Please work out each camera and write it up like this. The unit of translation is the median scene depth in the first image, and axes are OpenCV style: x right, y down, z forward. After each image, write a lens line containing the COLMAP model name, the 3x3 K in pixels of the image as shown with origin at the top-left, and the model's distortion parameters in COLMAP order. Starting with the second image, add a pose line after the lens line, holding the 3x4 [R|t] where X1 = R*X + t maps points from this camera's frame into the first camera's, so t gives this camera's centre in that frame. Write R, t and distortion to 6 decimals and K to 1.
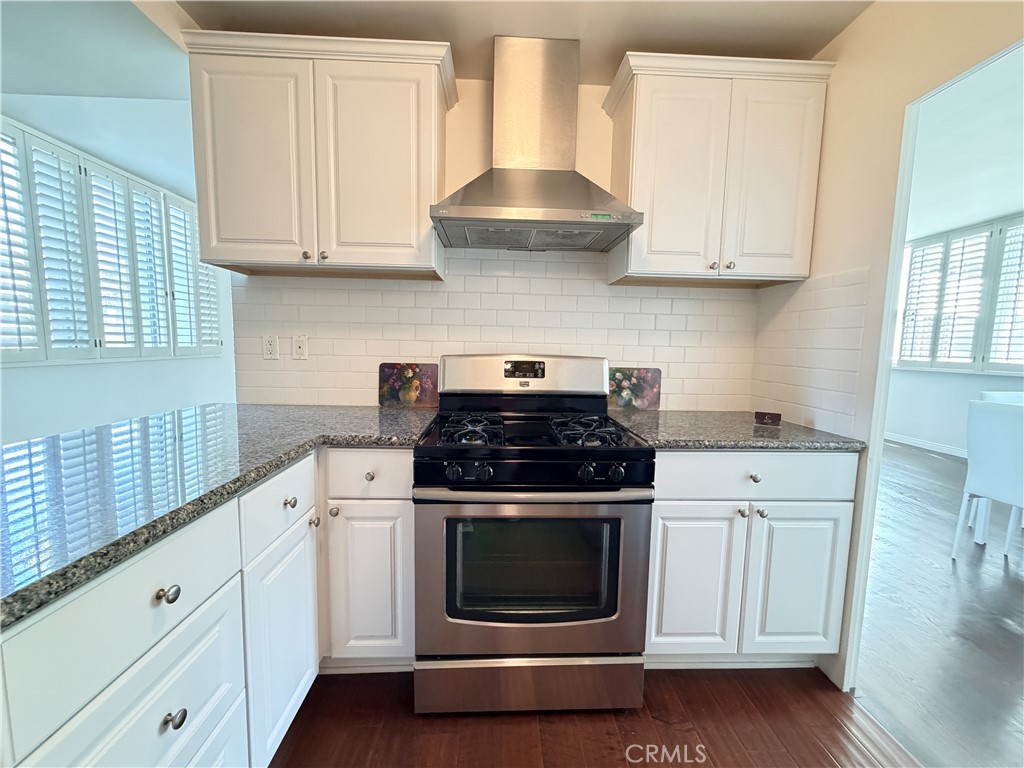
lens RADIAL K [[404.6, 0, 512.0], [0, 404.6, 384.0], [0, 0, 1]] dist [0.000939, 0.000132]
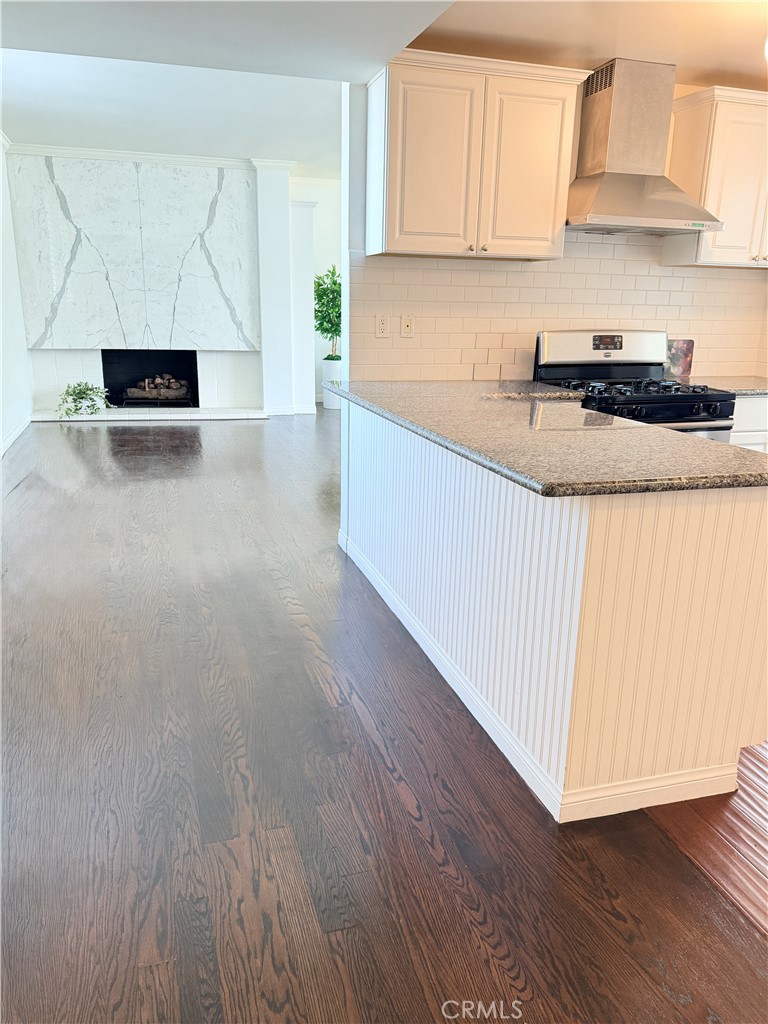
lens RADIAL K [[753.0, 0, 384.0], [0, 753.0, 512.0], [0, 0, 1]] dist [-0.000991, -0.006283]
pose [[0.966317, -0.075764, 0.245950, -1.186375], [0.031648, 0.983414, 0.178593, 0.038007], [-0.255401, -0.164793, 0.952687, -1.024677]]
